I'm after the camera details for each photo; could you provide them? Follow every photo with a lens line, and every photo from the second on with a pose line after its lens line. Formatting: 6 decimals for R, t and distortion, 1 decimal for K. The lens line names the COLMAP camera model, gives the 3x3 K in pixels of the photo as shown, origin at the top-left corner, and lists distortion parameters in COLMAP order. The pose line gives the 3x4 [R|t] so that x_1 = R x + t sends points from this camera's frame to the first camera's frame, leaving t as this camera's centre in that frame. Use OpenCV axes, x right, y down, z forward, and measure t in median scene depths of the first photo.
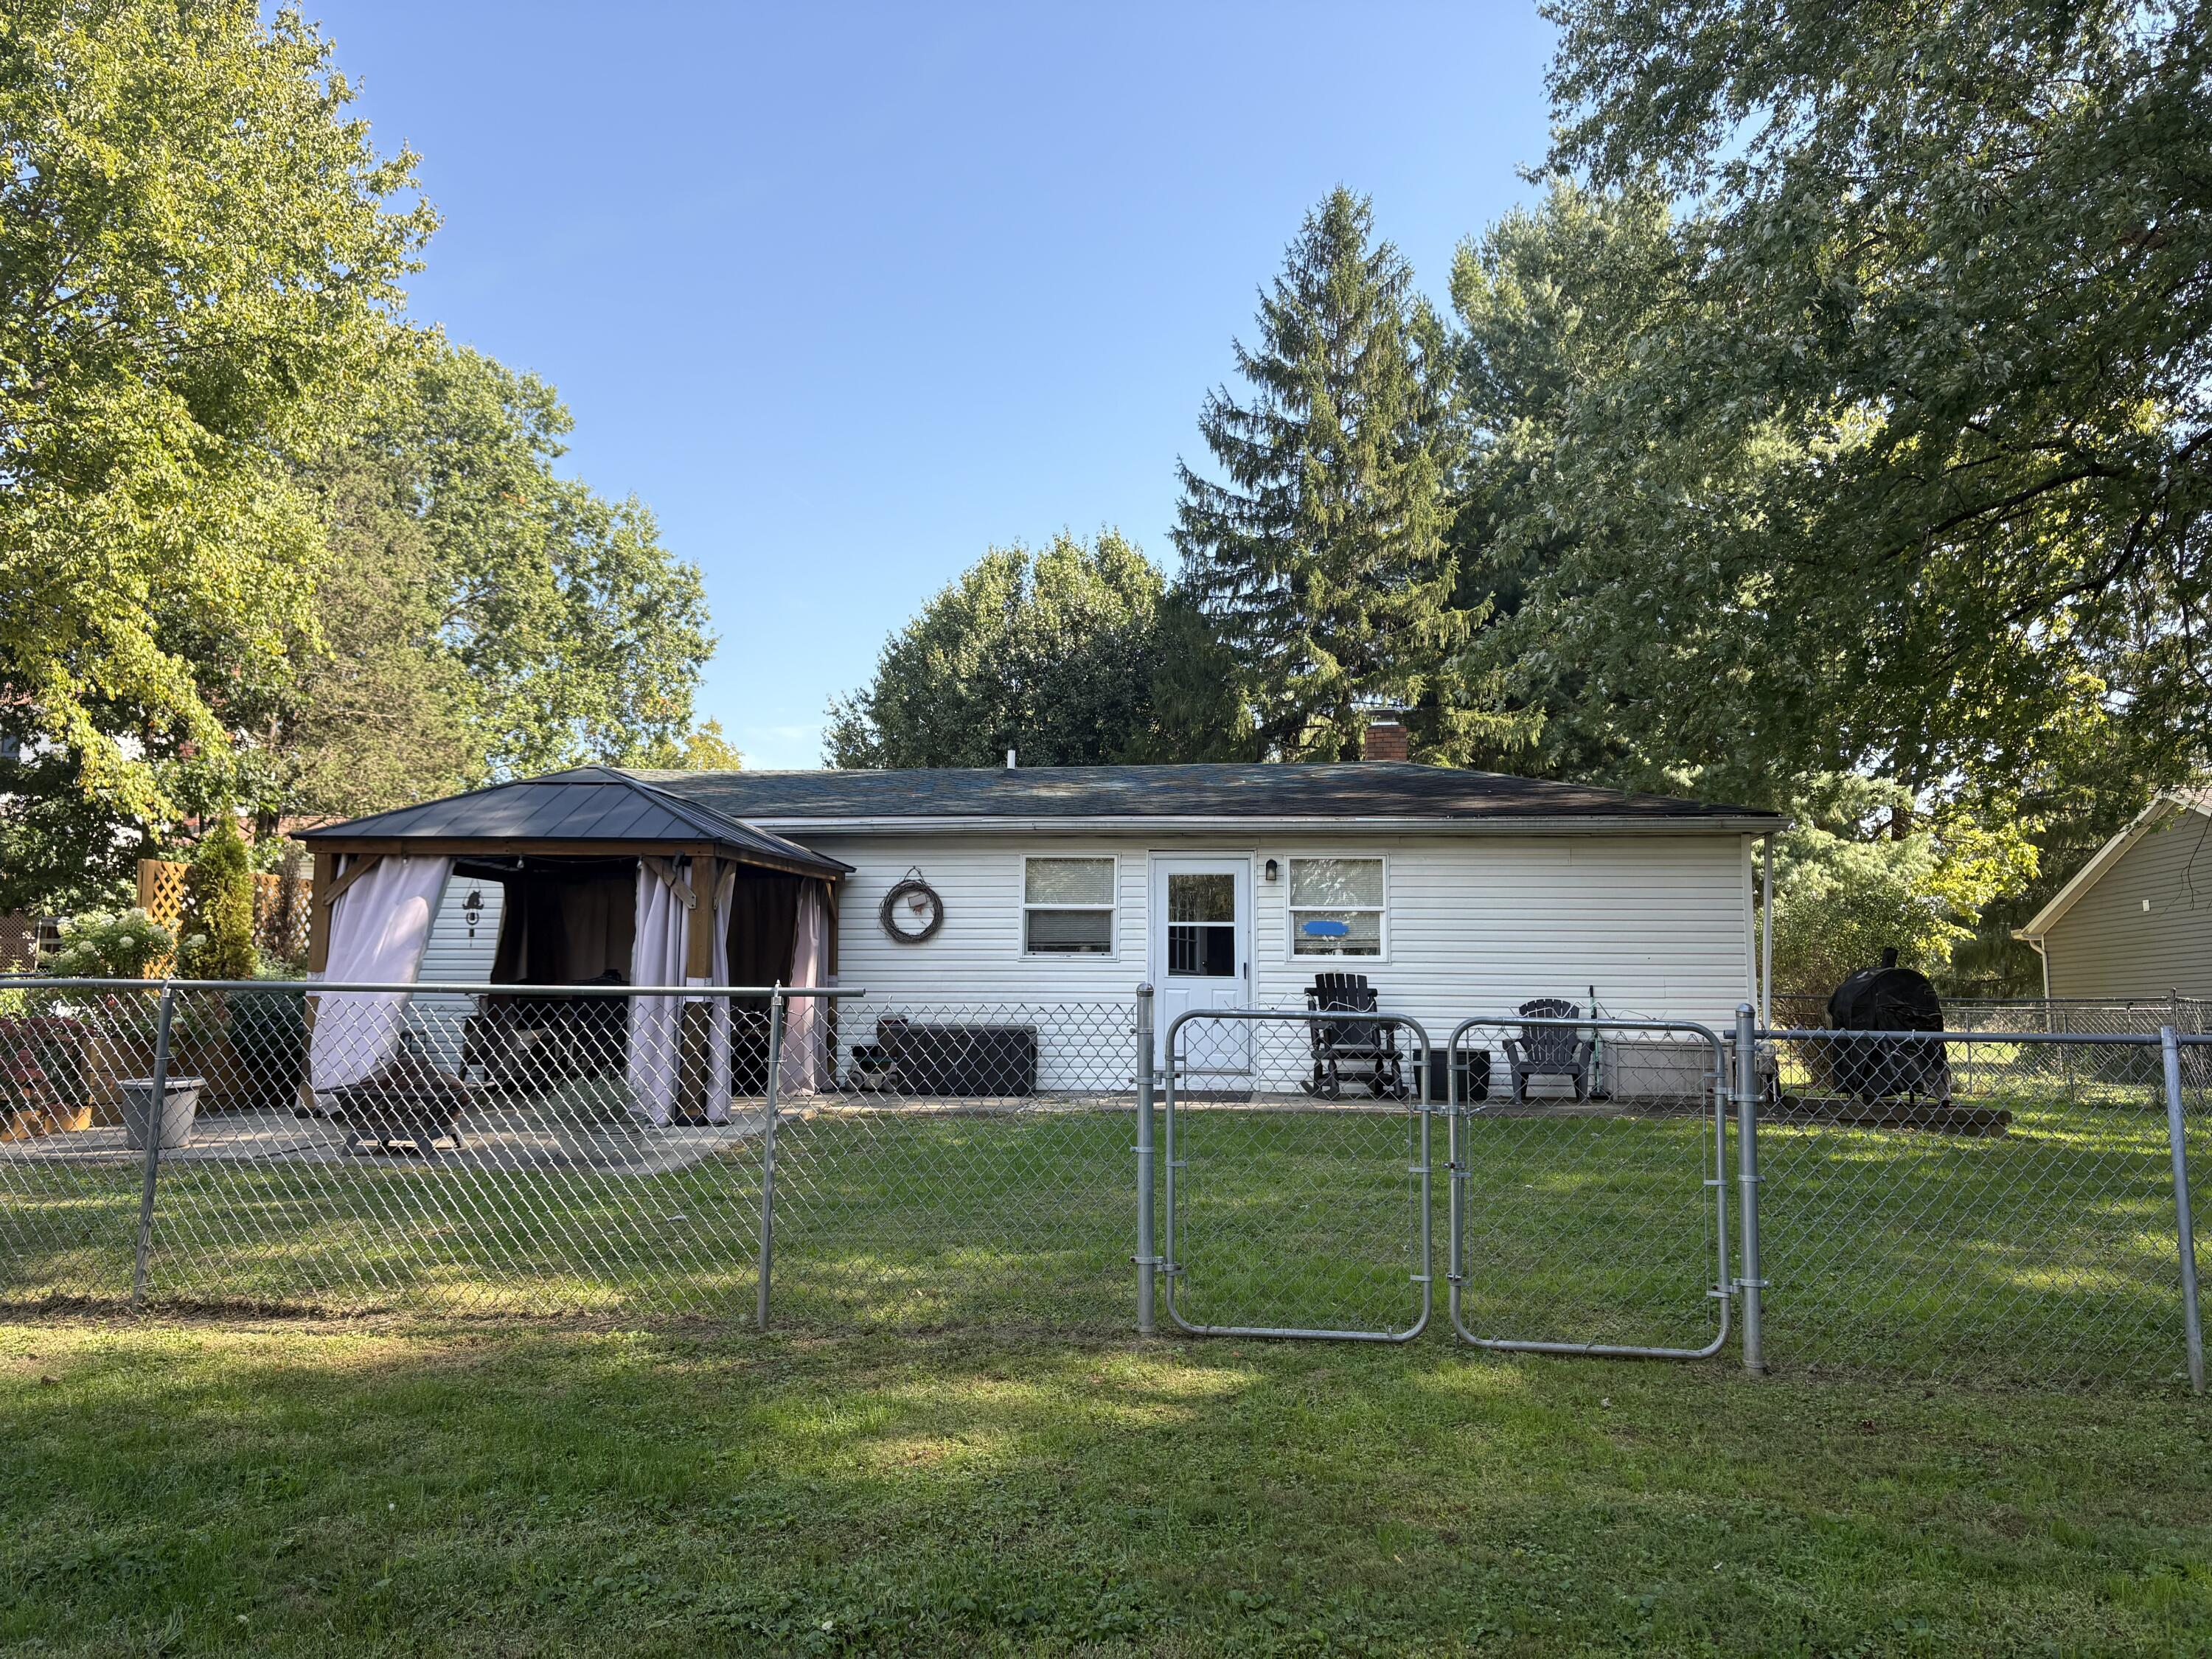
lens RADIAL K [[1618.7, 0, 1110.8], [0, 1618.7, 818.8], [0, 0, 1]] dist [0.070969, -0.107317]
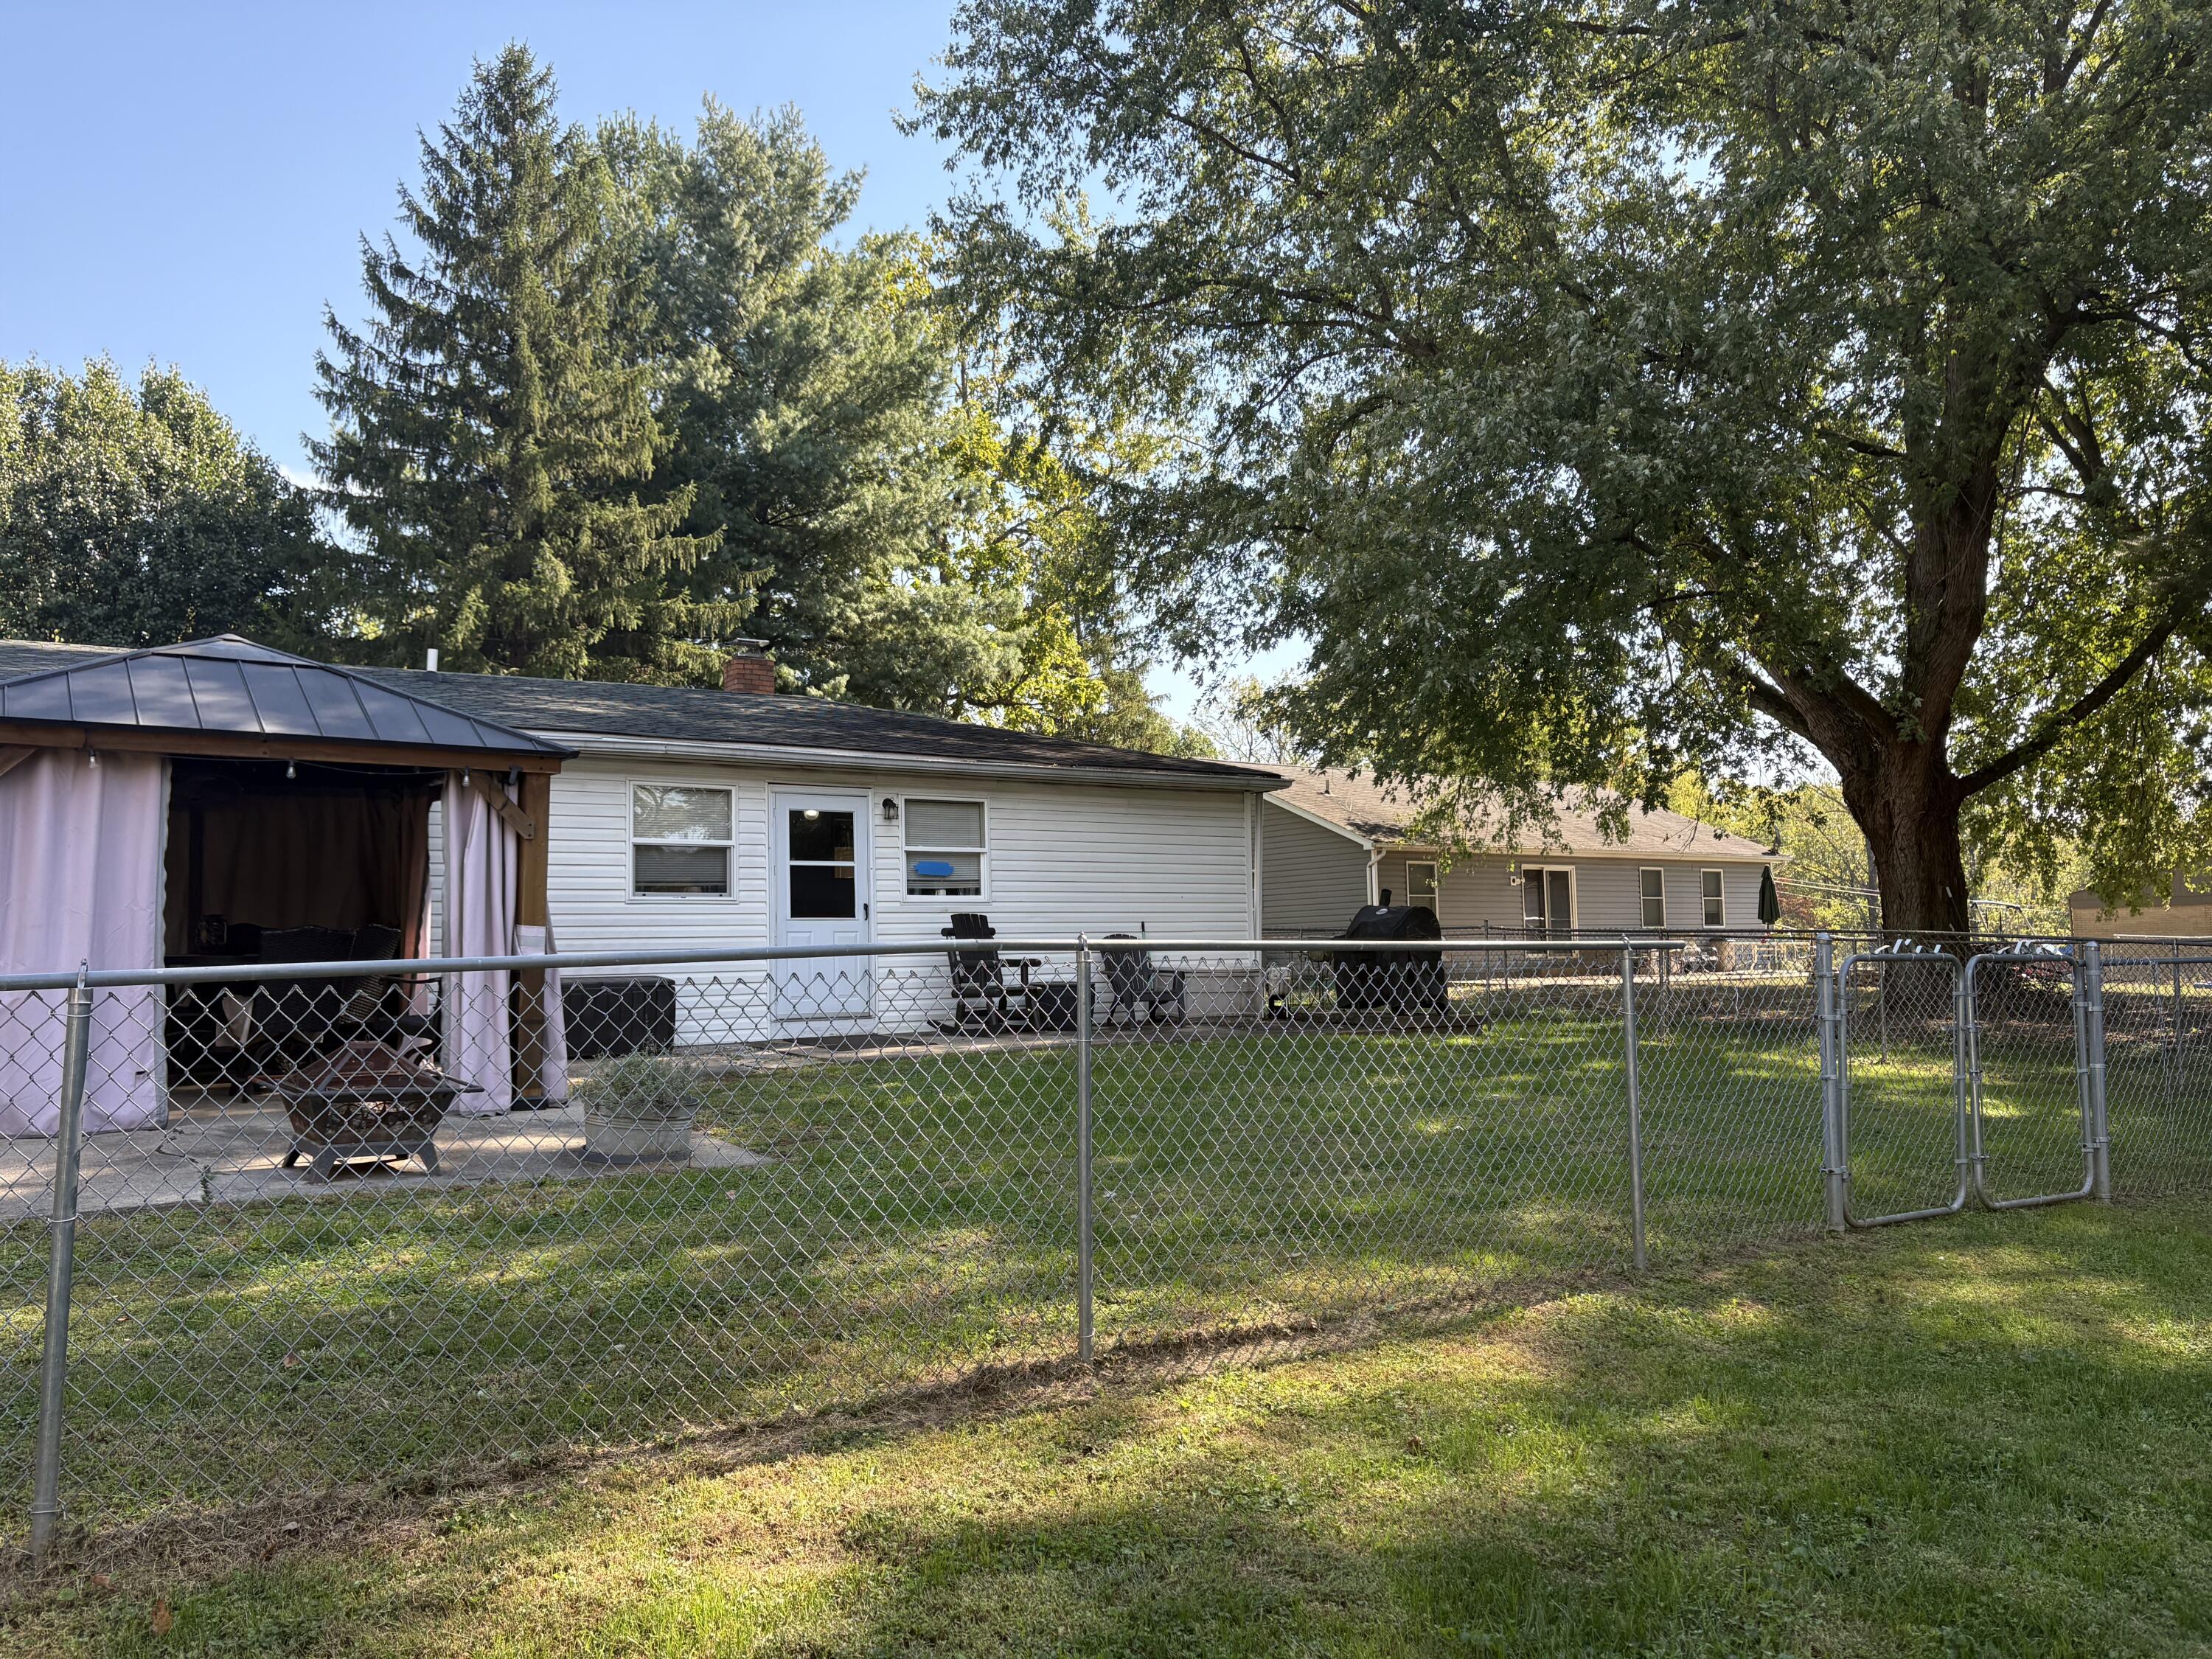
lens RADIAL K [[1637.5, 0, 1034.0], [0, 1637.5, 829.4], [0, 0, 1]] dist [0.073076, -0.108777]
pose [[0.779310, 0.024941, 0.626142, -0.361248], [-0.055574, 0.998021, 0.029414, 0.008284], [-0.624170, -0.057720, 0.779154, 0.144041]]
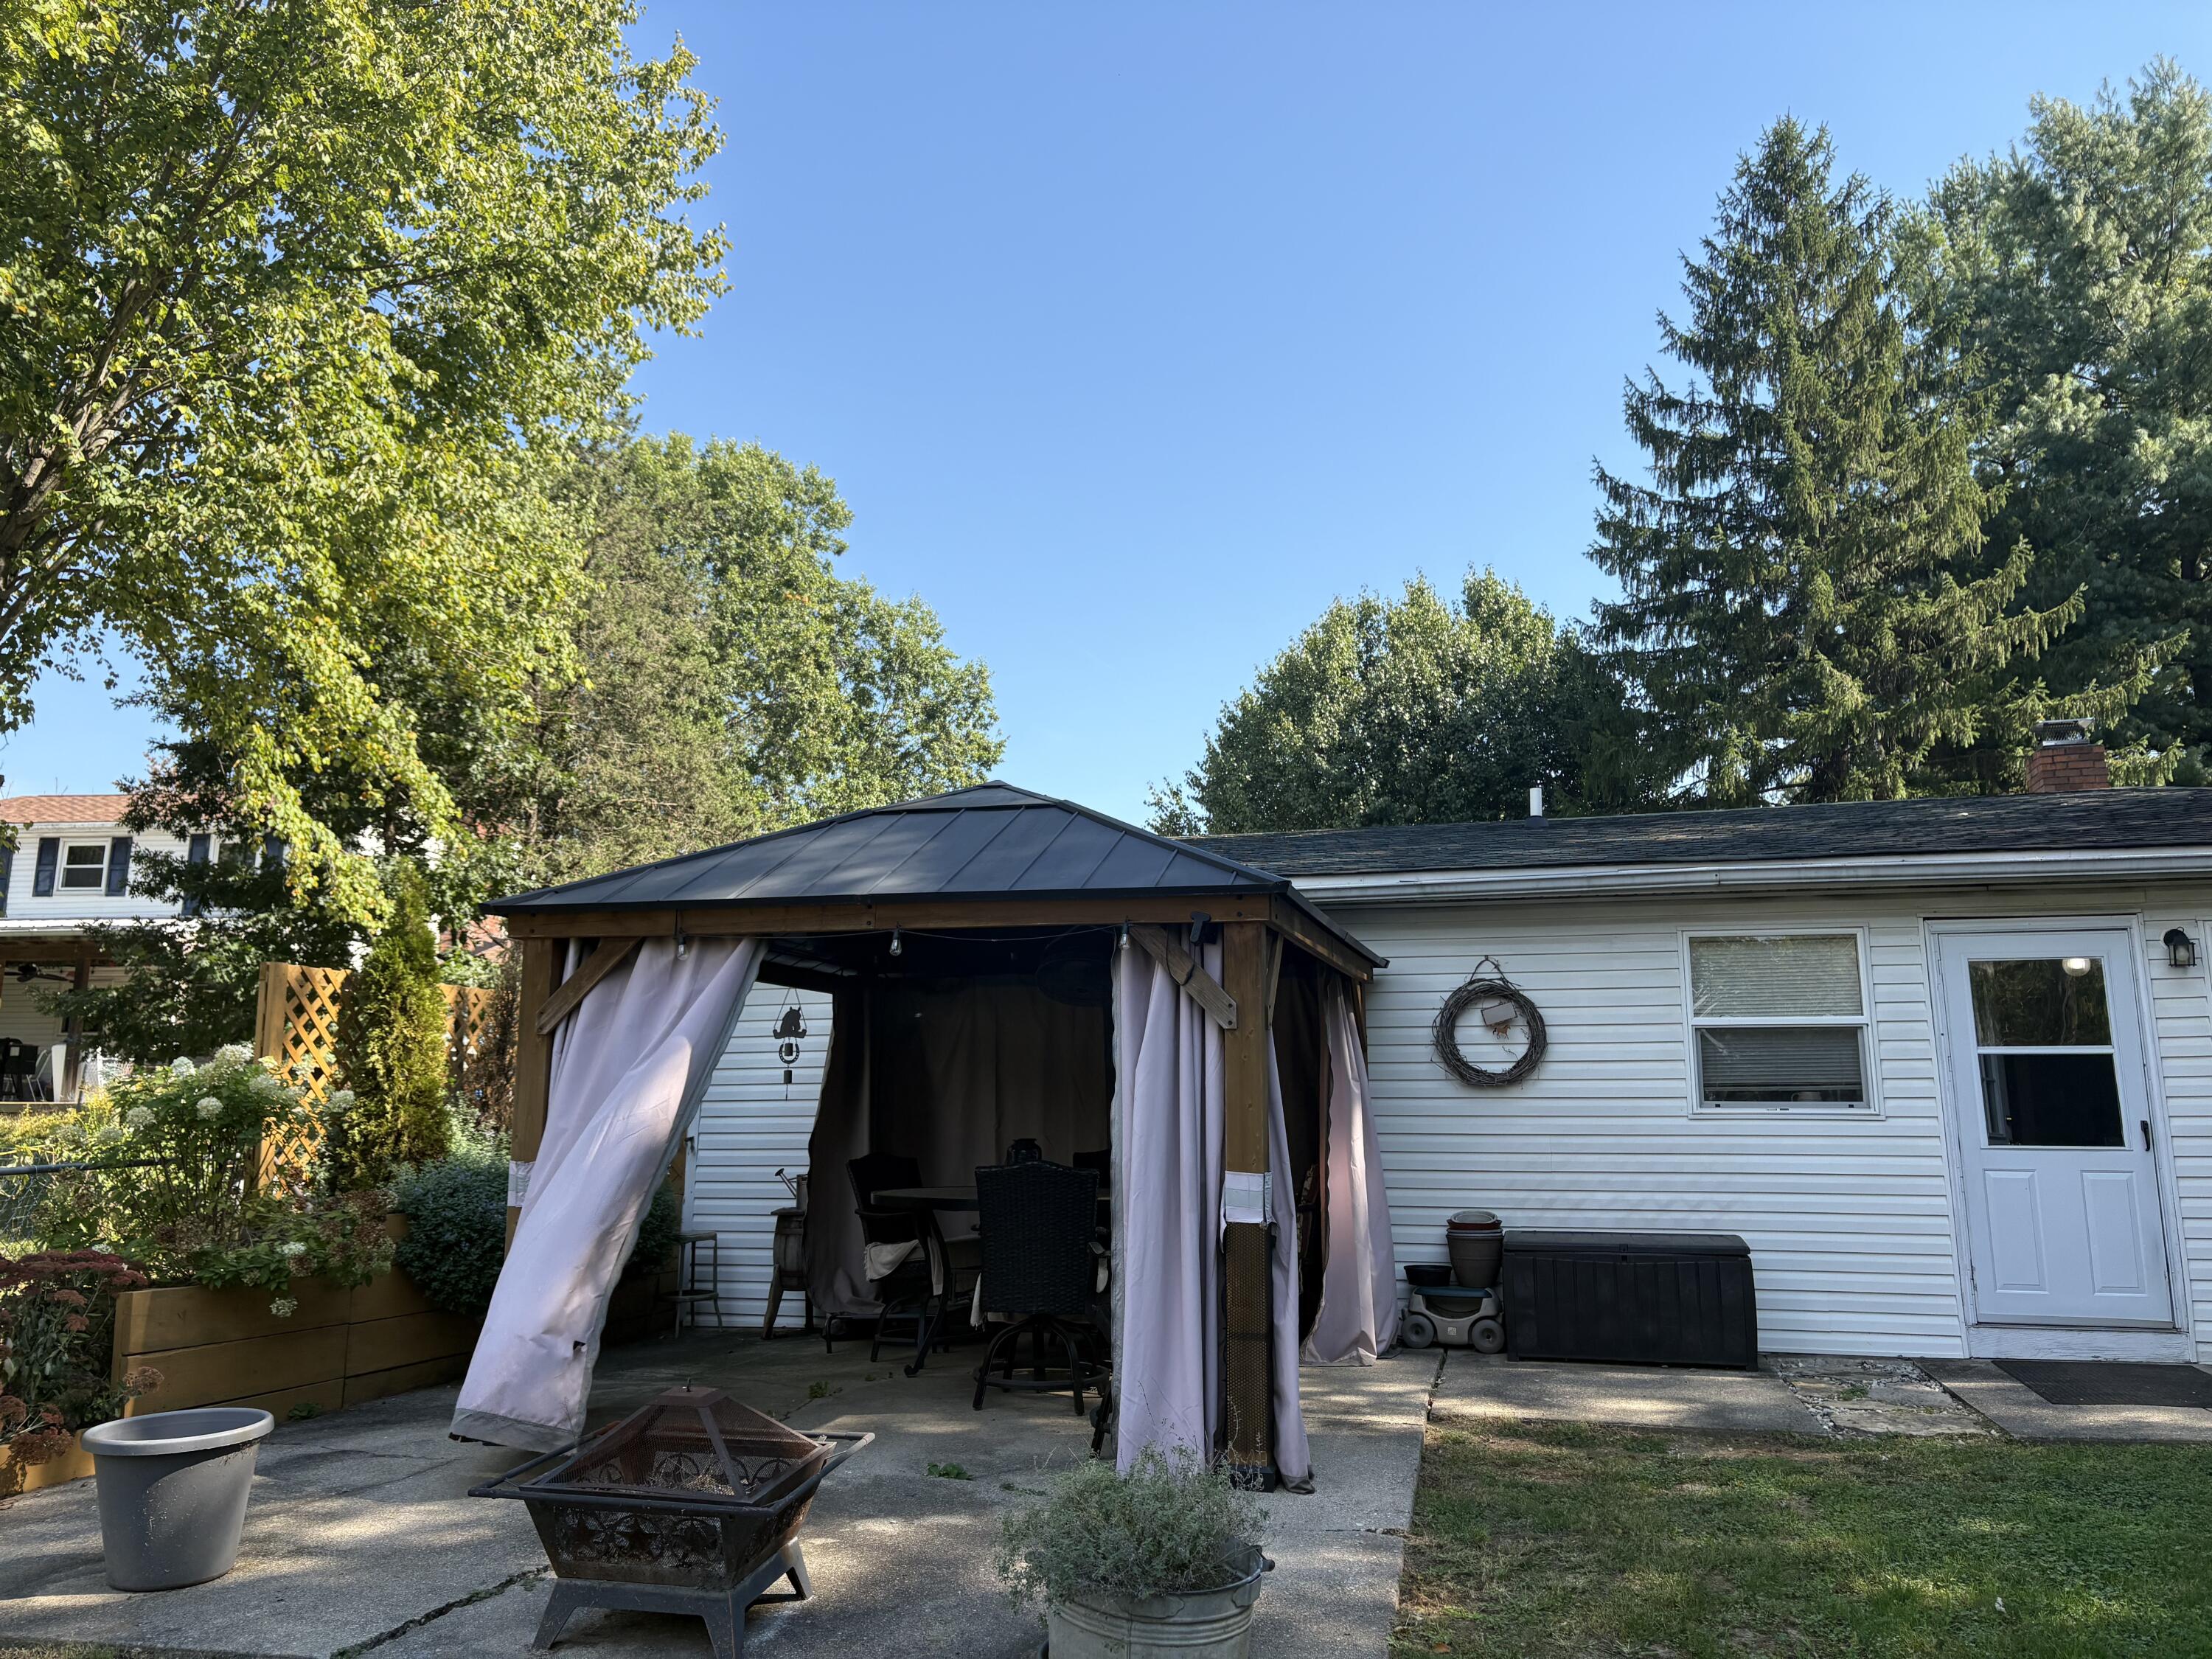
lens RADIAL K [[1618.7, 0, 1110.8], [0, 1618.7, 818.8], [0, 0, 1]] dist [0.070969, -0.107317]
pose [[0.987758, -0.034785, -0.152068, -0.137013], [0.023252, 0.996762, -0.076971, 0.018084], [0.154253, 0.072493, 0.985368, 0.322109]]
